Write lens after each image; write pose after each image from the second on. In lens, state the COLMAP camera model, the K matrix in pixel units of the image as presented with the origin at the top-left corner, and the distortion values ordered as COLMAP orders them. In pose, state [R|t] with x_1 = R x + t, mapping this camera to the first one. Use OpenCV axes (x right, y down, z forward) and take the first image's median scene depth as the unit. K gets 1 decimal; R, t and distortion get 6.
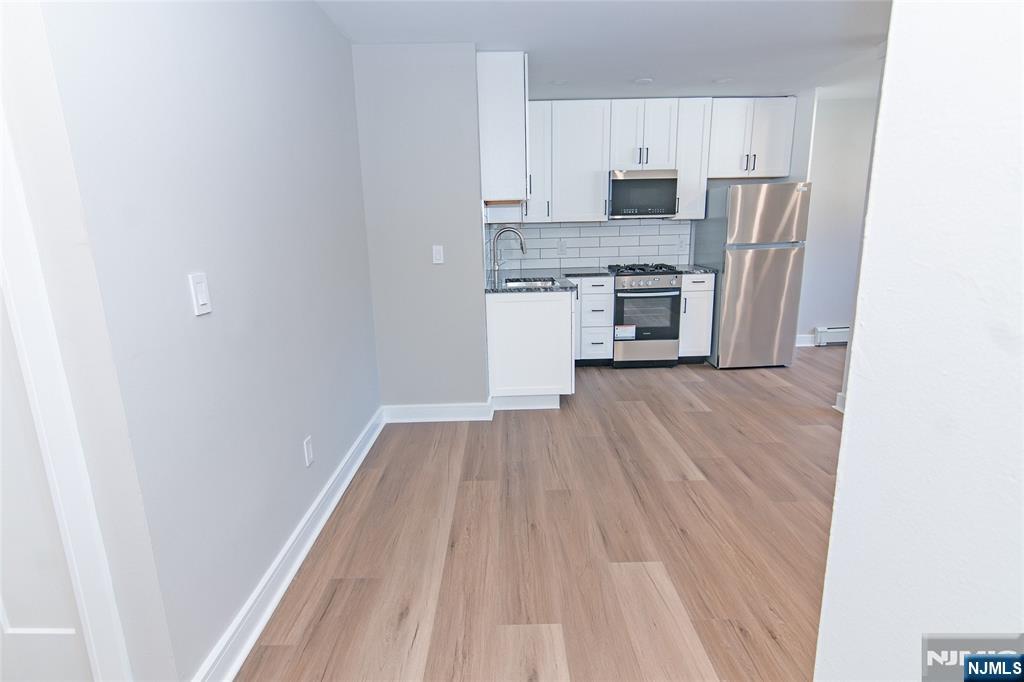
lens RADIAL K [[499.4, 0, 489.6], [0, 499.4, 338.3], [0, 0, 1]] dist [-0.017587, -0.003522]
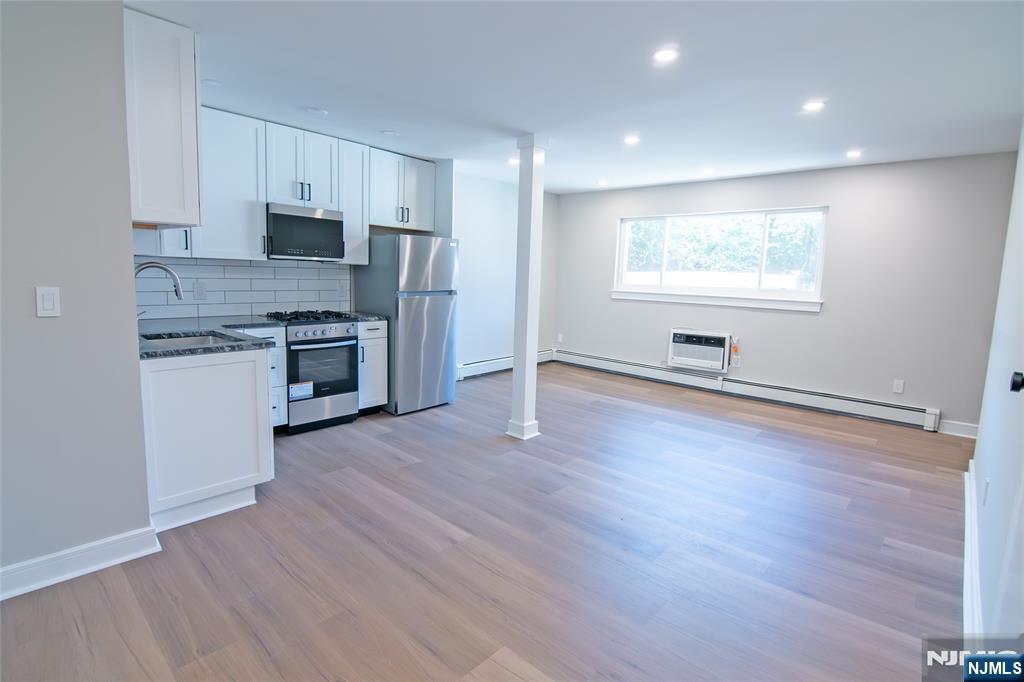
lens RADIAL K [[499.4, 0, 516.8], [0, 499.4, 337.0], [0, 0, 1]] dist [-0.017587, -0.003522]
pose [[0.652458, -0.044849, 0.756497, -0.134945], [0.110740, 0.993174, -0.036630, -0.031989], [-0.749690, 0.107674, 0.652971, 0.157790]]
